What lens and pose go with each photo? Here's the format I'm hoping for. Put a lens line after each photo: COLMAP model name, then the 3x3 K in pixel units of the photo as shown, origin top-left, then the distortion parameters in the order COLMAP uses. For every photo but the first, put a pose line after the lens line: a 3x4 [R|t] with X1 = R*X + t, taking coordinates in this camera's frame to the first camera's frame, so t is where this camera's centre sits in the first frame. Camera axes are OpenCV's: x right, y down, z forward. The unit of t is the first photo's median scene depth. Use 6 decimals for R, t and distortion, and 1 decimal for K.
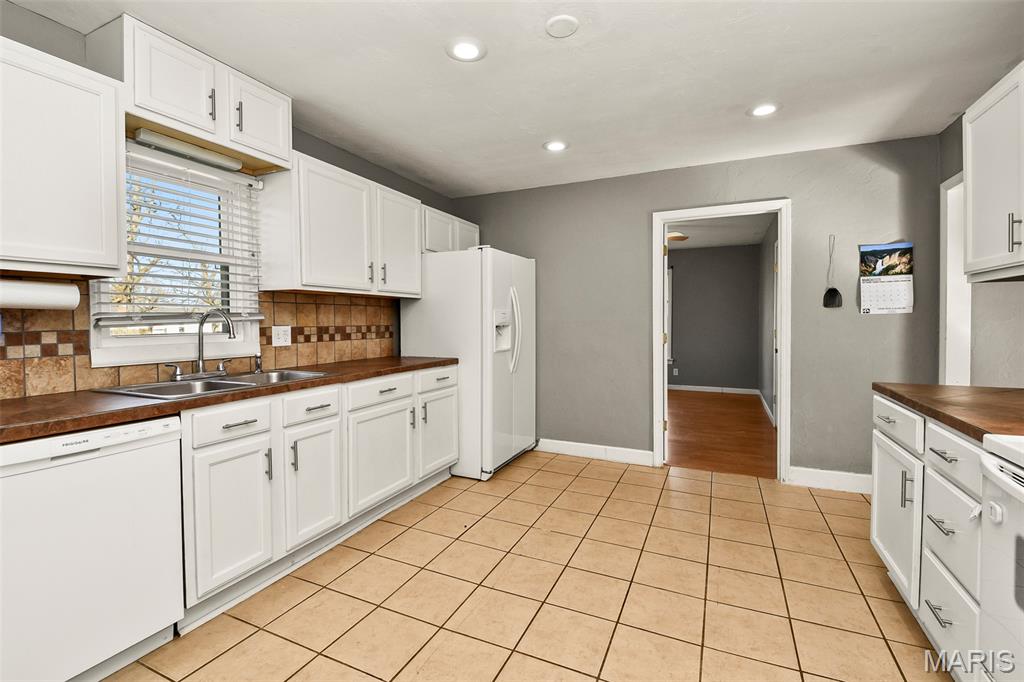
lens RADIAL K [[444.3, 0, 492.3], [0, 444.3, 332.9], [0, 0, 1]] dist [-0.034285, -0.003497]
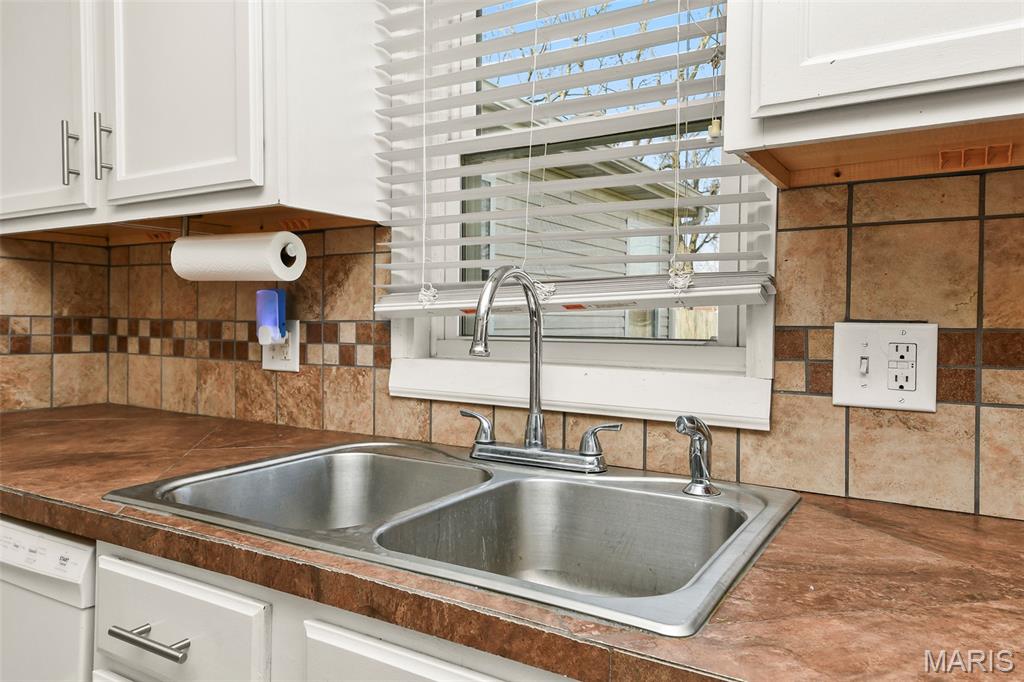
lens RADIAL K [[727.1, 0, 509.6], [0, 727.1, 333.1], [0, 0, 1]] dist [0.047052, 0.002554]
pose [[-0.084145, 0.035387, -0.995825, -0.087183], [-0.028840, 0.998864, 0.037932, -0.026721], [0.996036, 0.031911, -0.083029, 1.128171]]
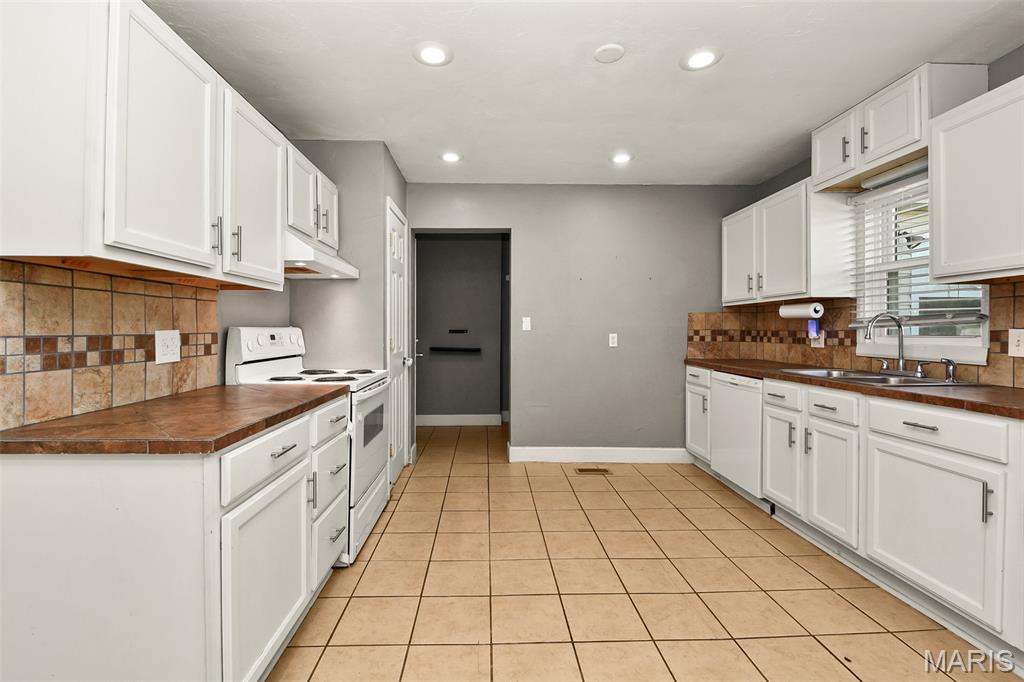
lens RADIAL K [[444.3, 0, 492.9], [0, 444.3, 330.4], [0, 0, 1]] dist [-0.034285, -0.003497]
pose [[-0.885965, 0.015799, -0.463482, 0.814315], [0.003409, 0.999614, 0.027558, -0.047493], [0.463739, 0.022836, -0.885678, 1.624380]]
